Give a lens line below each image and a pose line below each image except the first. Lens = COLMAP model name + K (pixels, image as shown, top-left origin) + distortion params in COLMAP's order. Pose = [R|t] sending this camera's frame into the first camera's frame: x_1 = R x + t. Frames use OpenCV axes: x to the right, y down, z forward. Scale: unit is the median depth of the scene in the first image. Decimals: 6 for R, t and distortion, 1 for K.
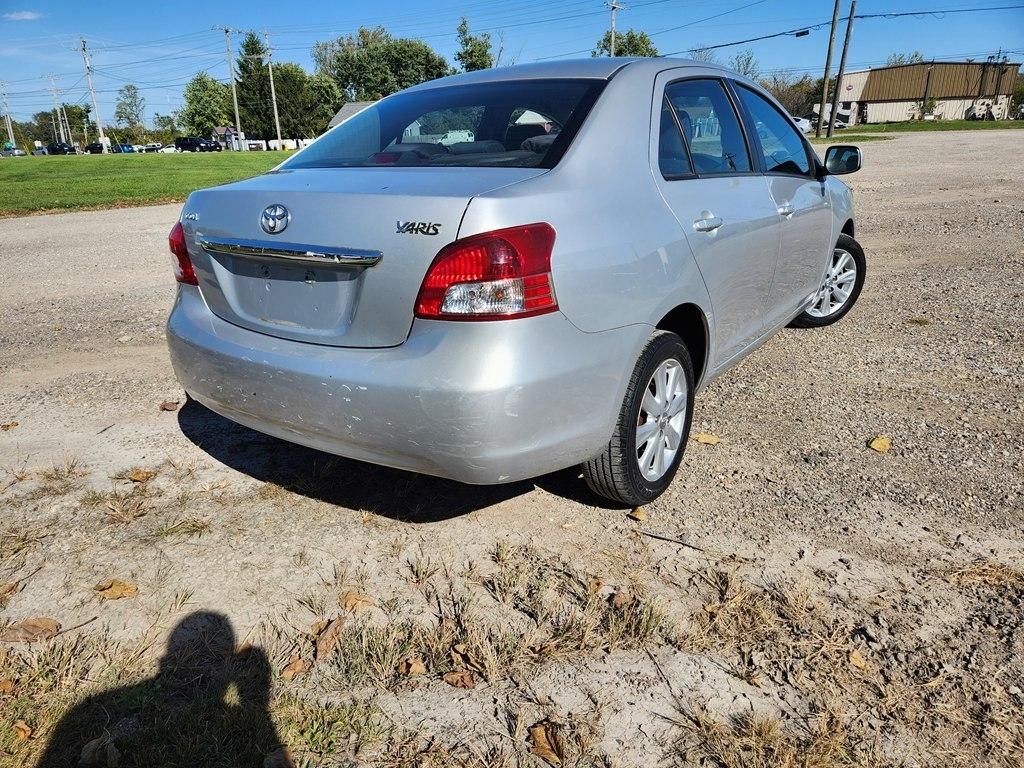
lens RADIAL K [[690.7, 0, 502.4], [0, 690.7, 390.8], [0, 0, 1]] dist [0.066527, -0.058405]
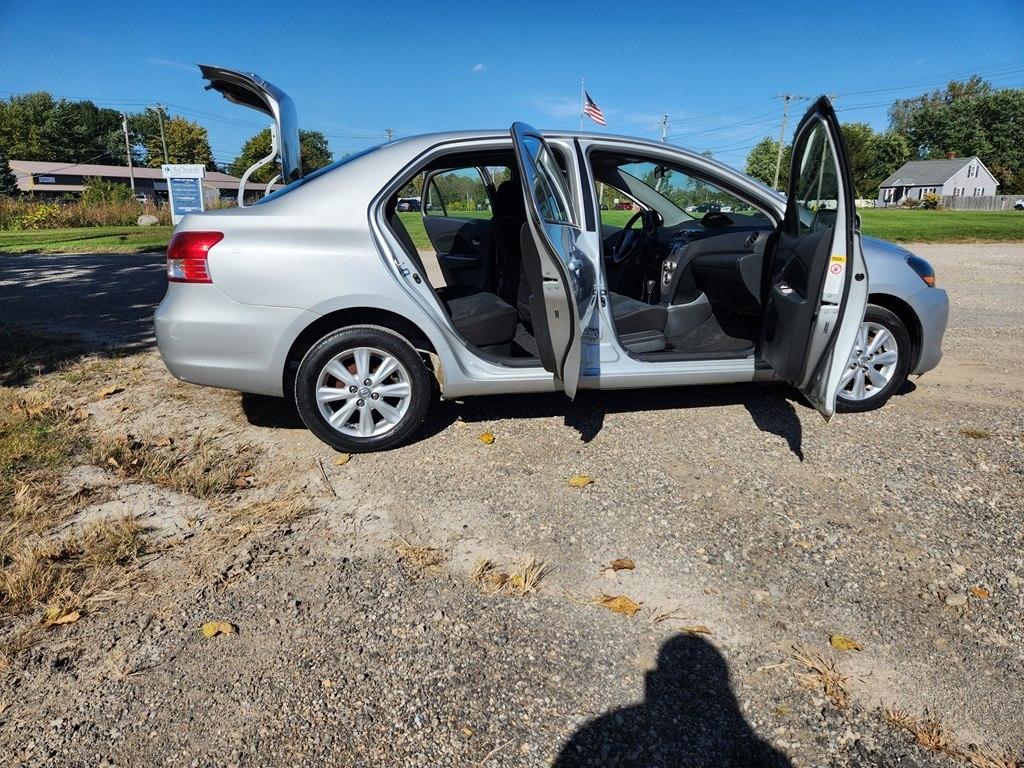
lens RADIAL K [[690.7, 0, 513.6], [0, 690.7, 392.9], [0, 0, 1]] dist [0.066527, -0.058405]
pose [[0.750453, 0.196455, -0.631051, 1.201133], [-0.242899, 0.969963, 0.013105, -0.041405], [0.614671, 0.143447, 0.775630, 0.131042]]
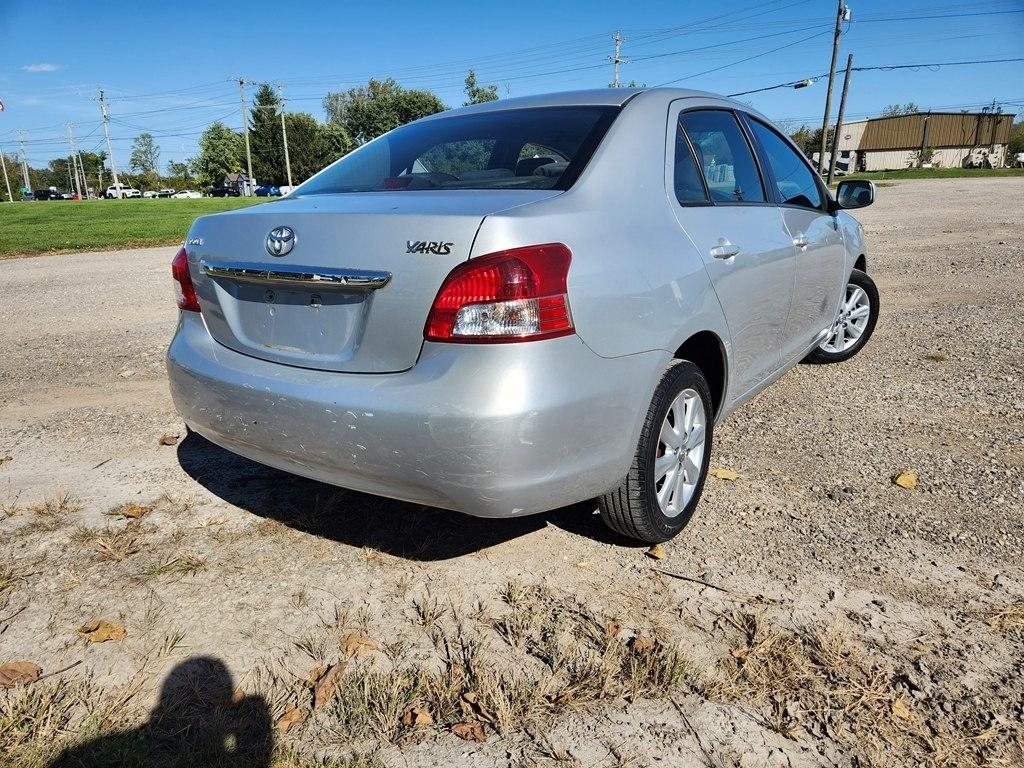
lens RADIAL K [[690.7, 0, 507.8], [0, 690.7, 391.7], [0, 0, 1]] dist [0.066527, -0.058405]
pose [[0.999998, 0.001979, -0.000704, -0.007553], [-0.002017, 0.998247, -0.059143, 0.014331], [0.000585, 0.059144, 0.998249, 0.035967]]
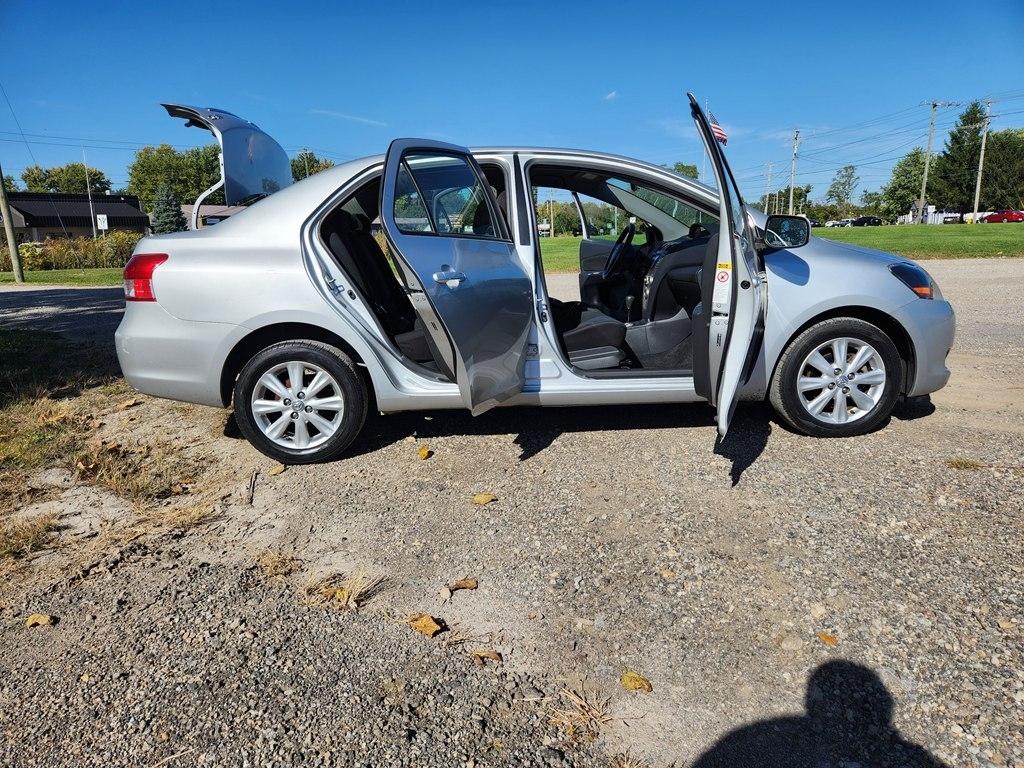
lens RADIAL K [[690.7, 0, 512.6], [0, 690.7, 388.6], [0, 0, 1]] dist [0.066527, -0.058405]
pose [[0.622101, 0.176900, -0.762690, 1.436765], [-0.253153, 0.967261, 0.017859, -0.114142], [0.740880, 0.181967, 0.646517, 0.387650]]
